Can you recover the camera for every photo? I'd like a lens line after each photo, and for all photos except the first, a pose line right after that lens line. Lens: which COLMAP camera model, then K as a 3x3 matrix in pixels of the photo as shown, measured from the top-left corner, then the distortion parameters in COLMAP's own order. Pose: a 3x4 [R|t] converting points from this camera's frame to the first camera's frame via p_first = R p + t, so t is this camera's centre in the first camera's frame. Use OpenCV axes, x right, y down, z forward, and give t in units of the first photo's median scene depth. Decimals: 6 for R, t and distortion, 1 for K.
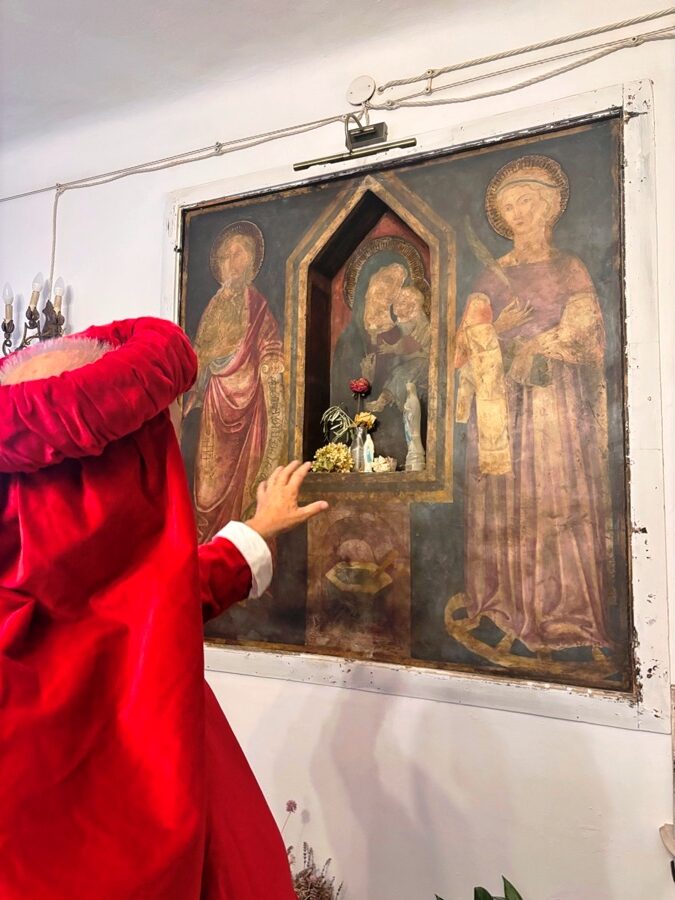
lens RADIAL K [[682.0, 0, 337.5], [0, 682.0, 450.0], [0, 0, 1]] dist [0.000798, -0.000180]
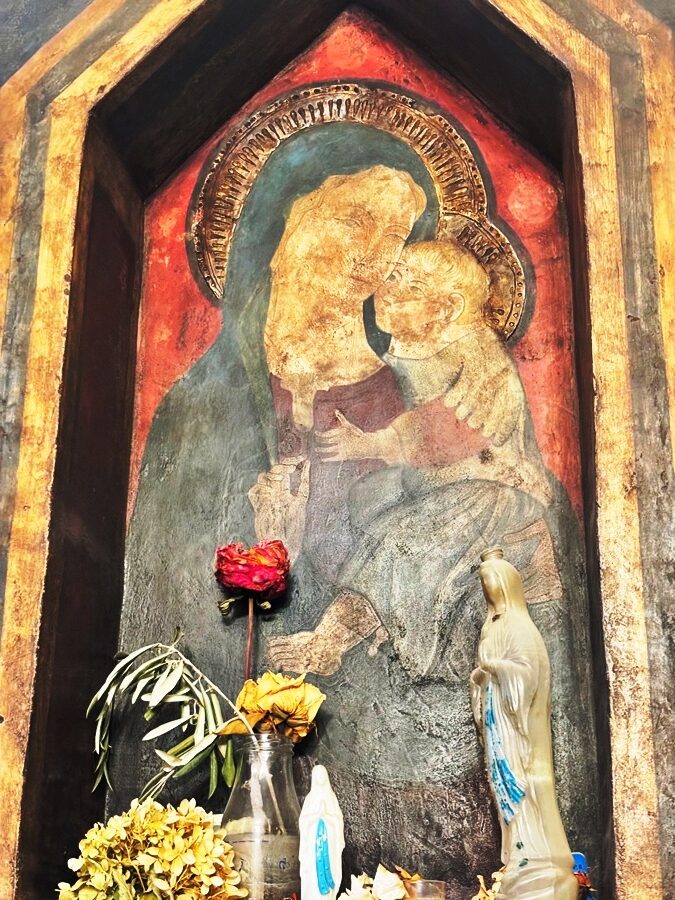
lens RADIAL K [[1332.6, 0, 337.5], [0, 1332.6, 450.0], [0, 0, 1]] dist [0.111634, -0.162849]
pose [[0.952796, 0.098021, 0.287352, -0.087780], [-0.024145, 0.967915, -0.250114, -0.012325], [-0.302649, 0.231370, 0.924593, 0.512991]]
